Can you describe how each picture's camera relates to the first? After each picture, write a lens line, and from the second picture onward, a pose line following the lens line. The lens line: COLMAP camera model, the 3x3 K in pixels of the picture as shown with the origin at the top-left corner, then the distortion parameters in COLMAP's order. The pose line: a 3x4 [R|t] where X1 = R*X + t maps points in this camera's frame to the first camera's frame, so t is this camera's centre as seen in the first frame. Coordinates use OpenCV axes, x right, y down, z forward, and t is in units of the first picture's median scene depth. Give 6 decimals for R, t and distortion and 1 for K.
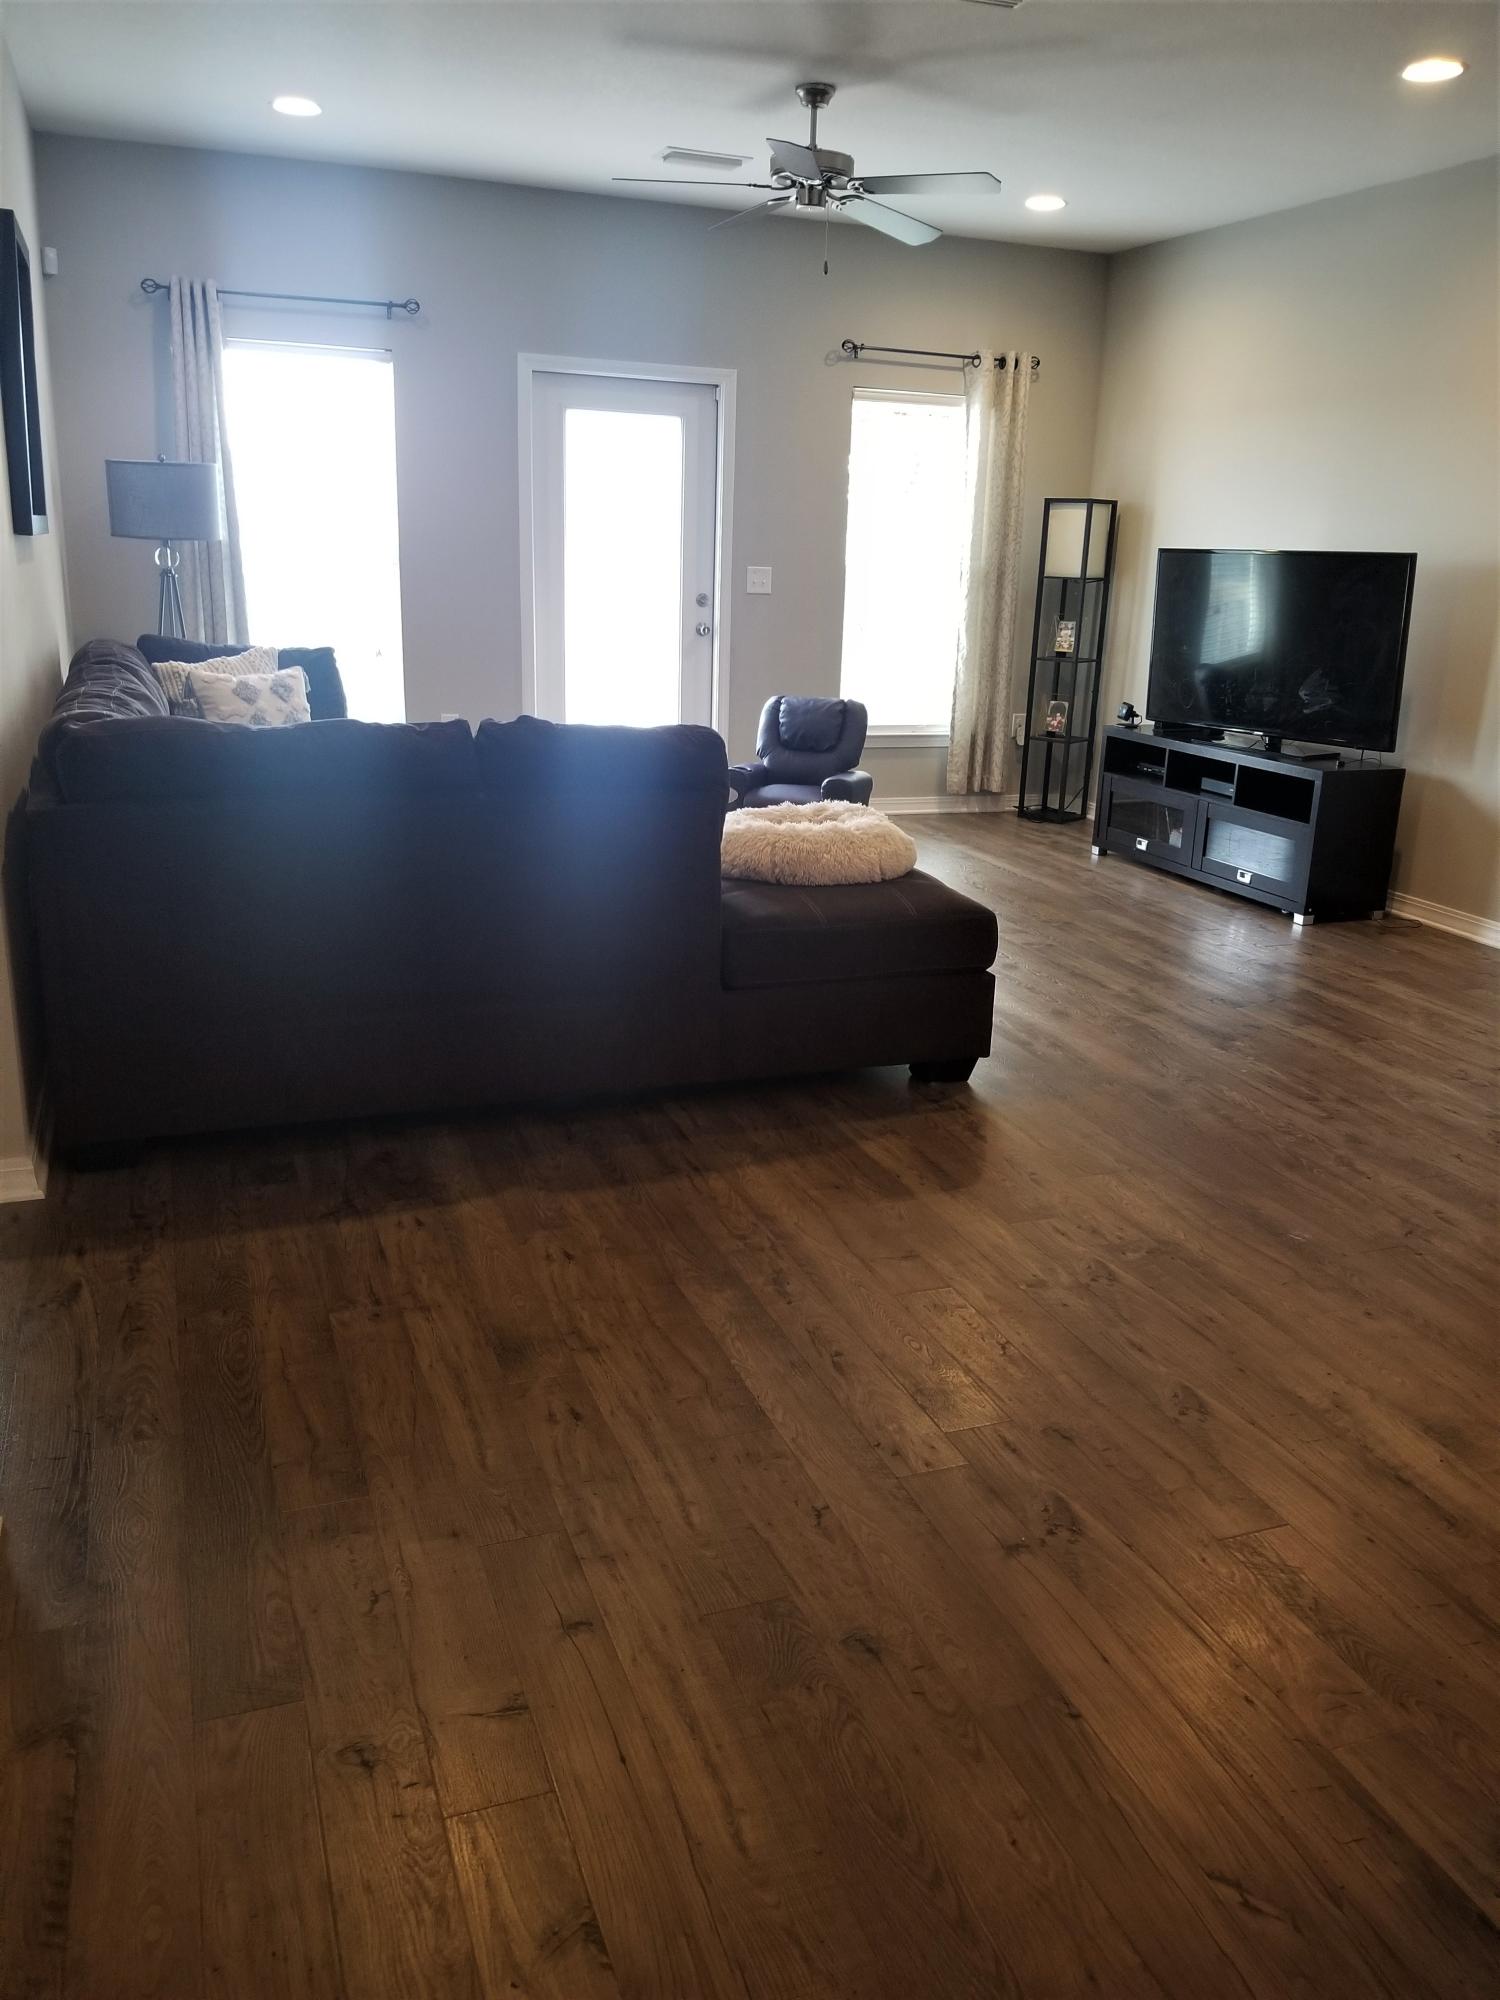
lens RADIAL K [[1574.2, 0, 821.6], [0, 1574.2, 999.6], [0, 0, 1]] dist [0.089015, -0.143627]
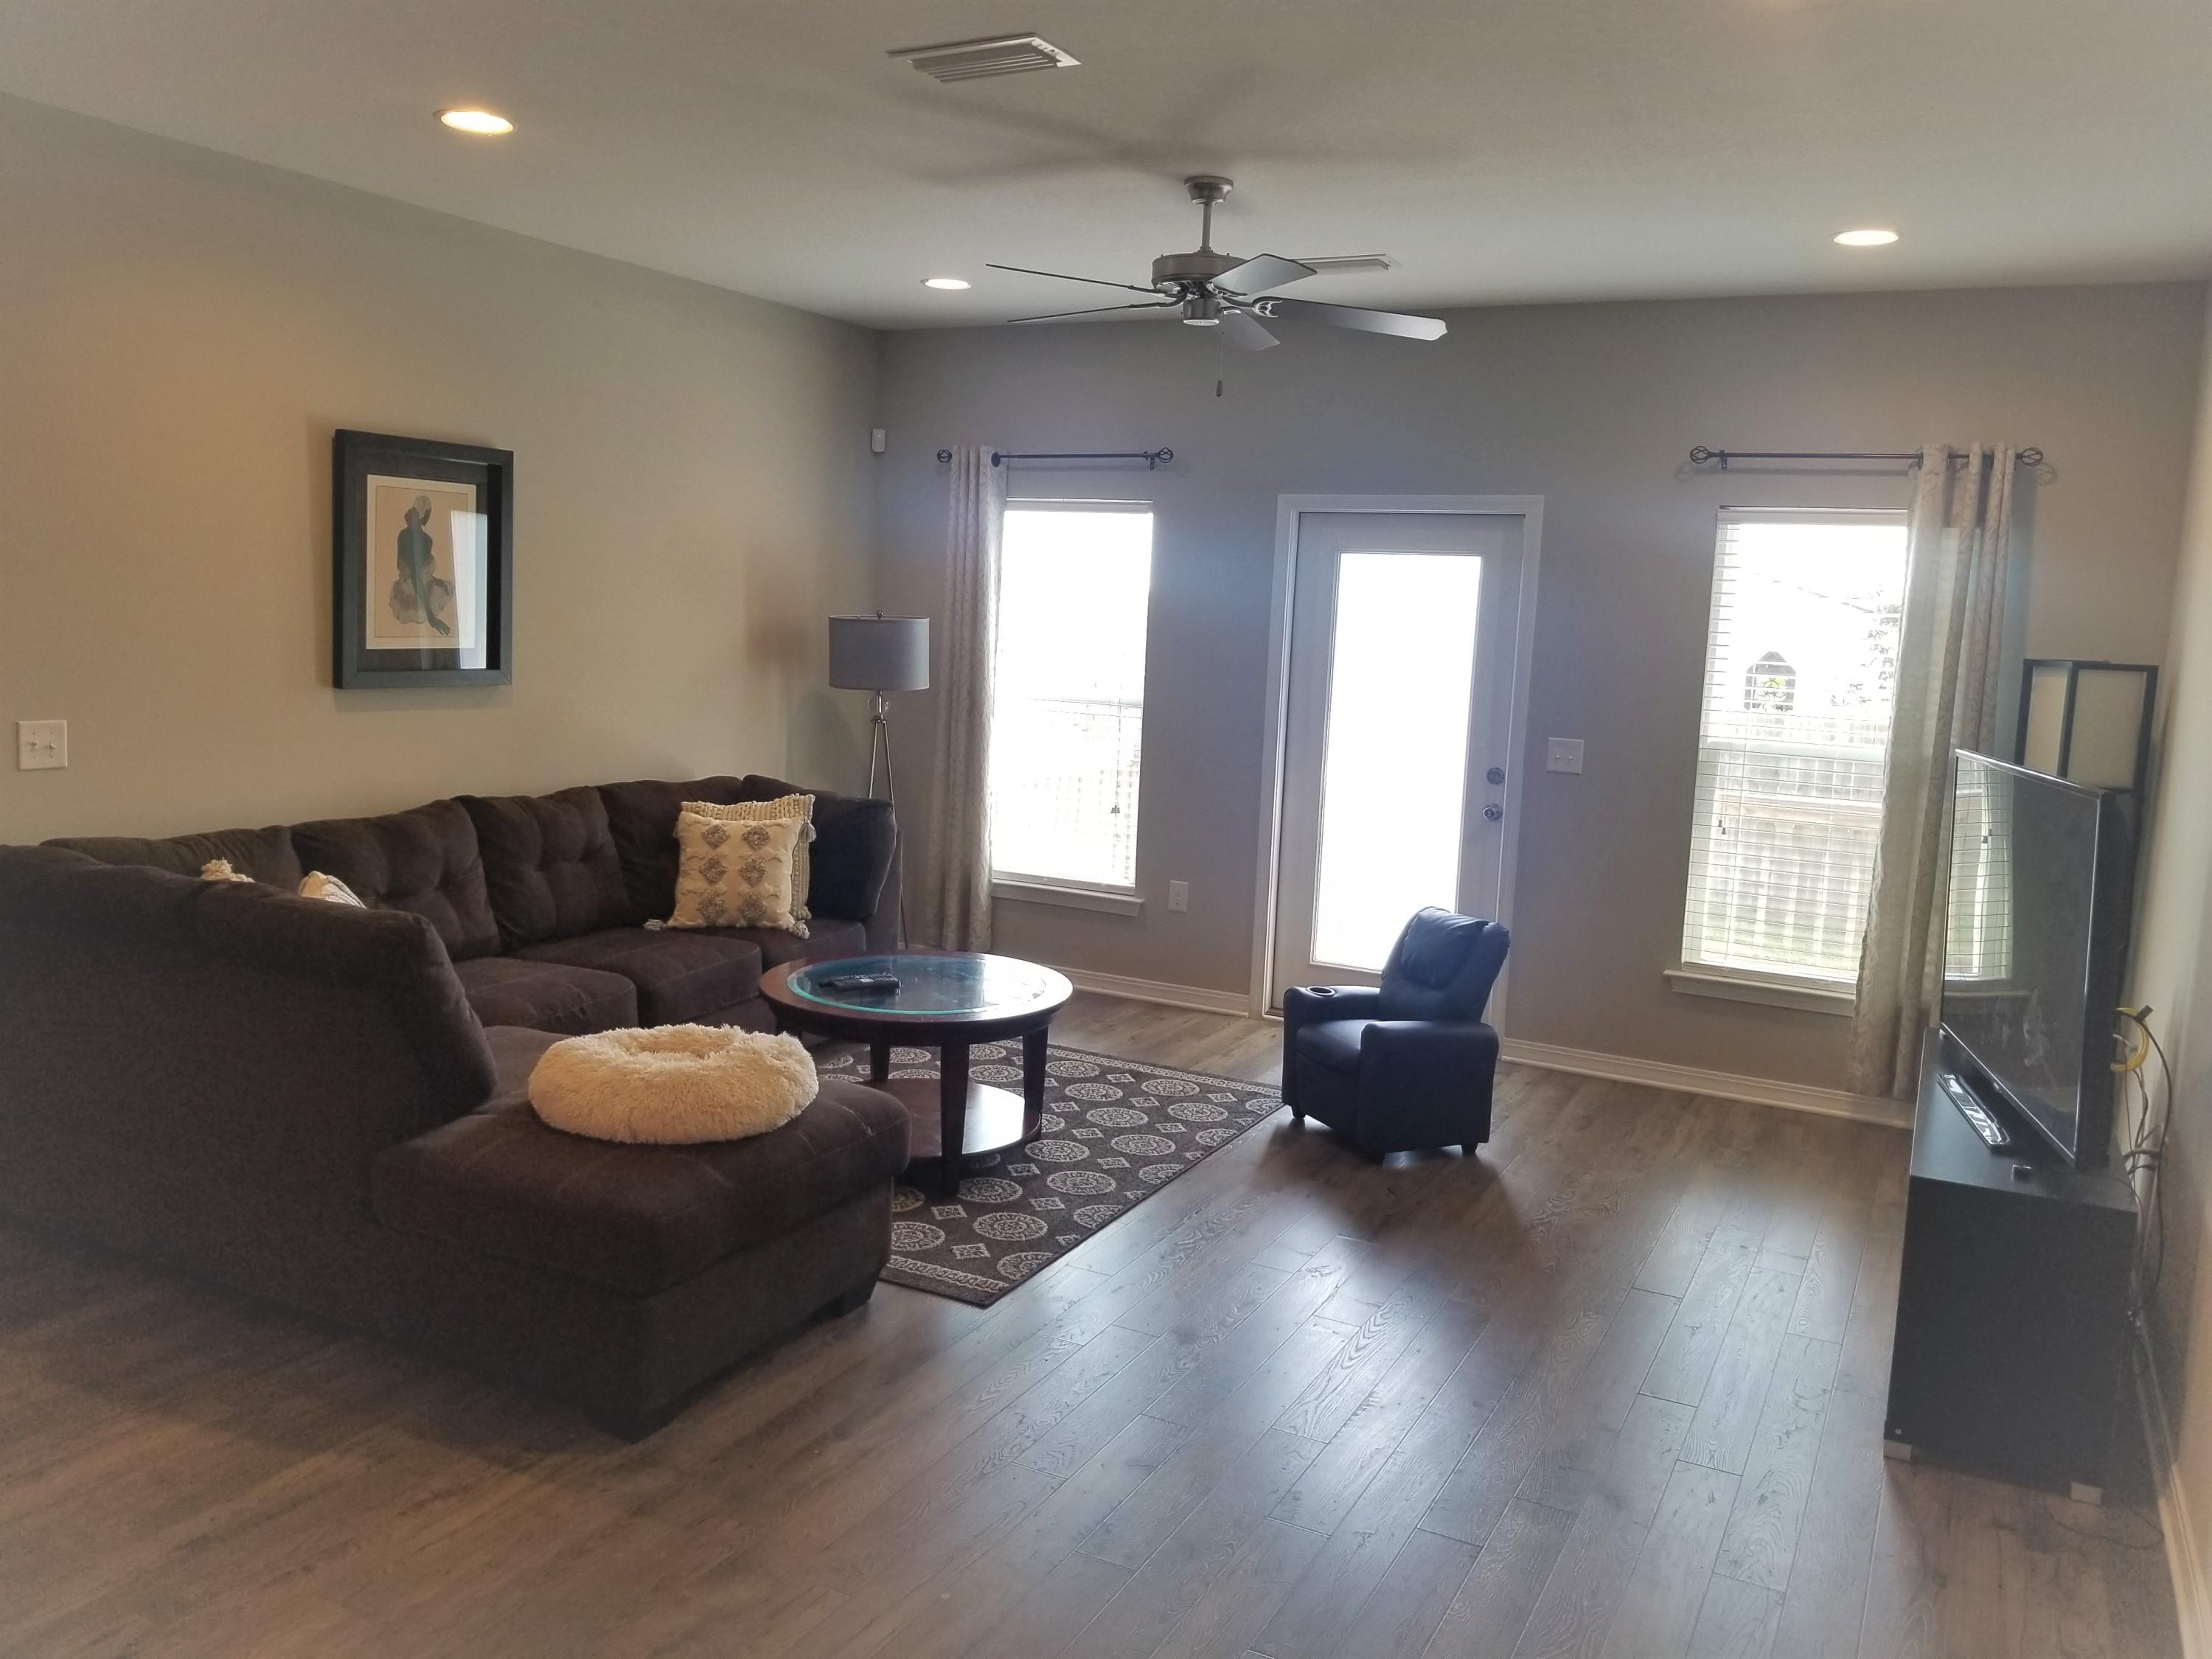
lens RADIAL K [[1741.1, 0, 1106.0], [0, 1741.1, 829.5], [0, 0, 1]] dist [0.089015, -0.143627]
pose [[0.649210, 0.093112, -0.754888, 0.481365], [-0.231233, 0.969664, -0.079259, -0.122582], [0.724608, 0.226011, 0.651047, 0.329435]]
